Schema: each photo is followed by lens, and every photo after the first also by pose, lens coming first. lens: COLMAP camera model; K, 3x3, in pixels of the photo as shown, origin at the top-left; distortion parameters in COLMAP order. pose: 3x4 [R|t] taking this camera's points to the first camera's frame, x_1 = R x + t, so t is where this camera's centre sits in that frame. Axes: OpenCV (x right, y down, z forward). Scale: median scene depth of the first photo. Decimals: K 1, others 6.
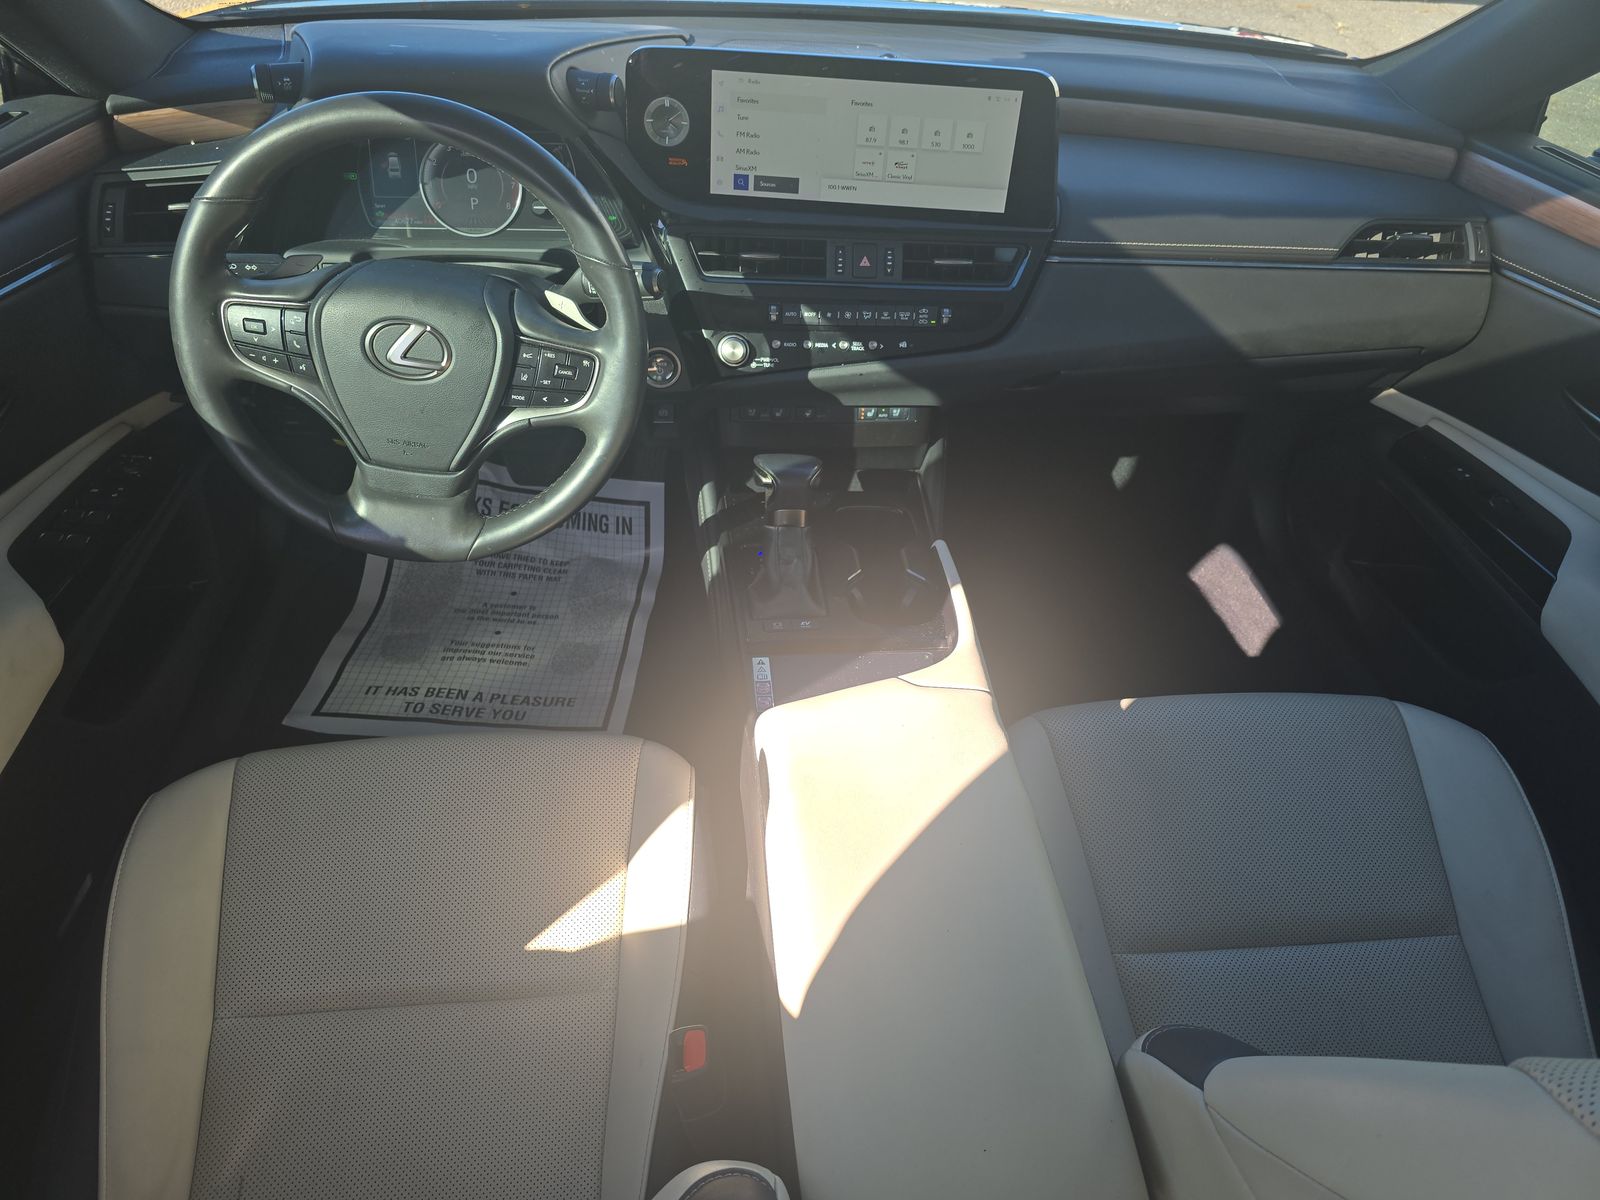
lens RADIAL K [[1078.7, 0, 802.1], [0, 1078.7, 599.2], [0, 0, 1]] dist [0.028674, -0.021098]
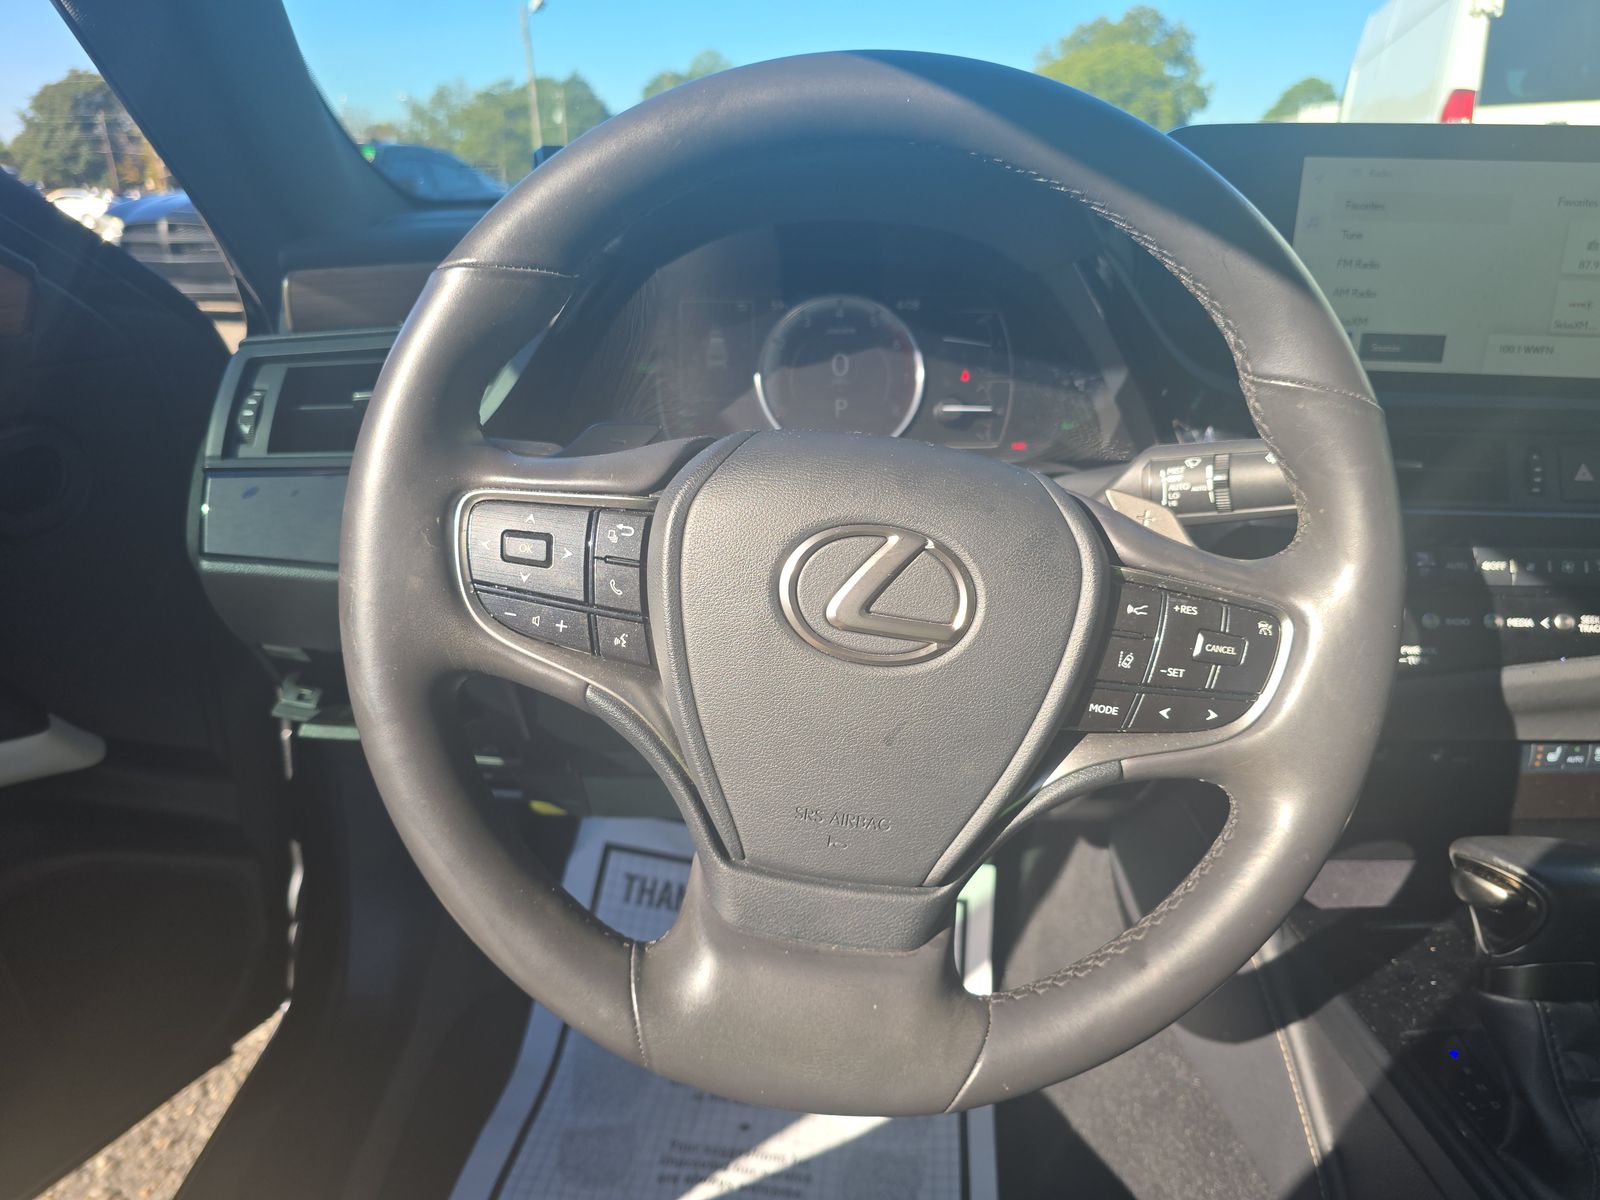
lens RADIAL K [[1078.7, 0, 806.1], [0, 1078.7, 597.3], [0, 0, 1]] dist [0.028674, -0.021098]
pose [[0.997547, -0.012814, -0.068818, -0.345093], [-0.010074, 0.946589, -0.322284, -0.090282], [0.069272, 0.322187, 0.944138, 0.576306]]
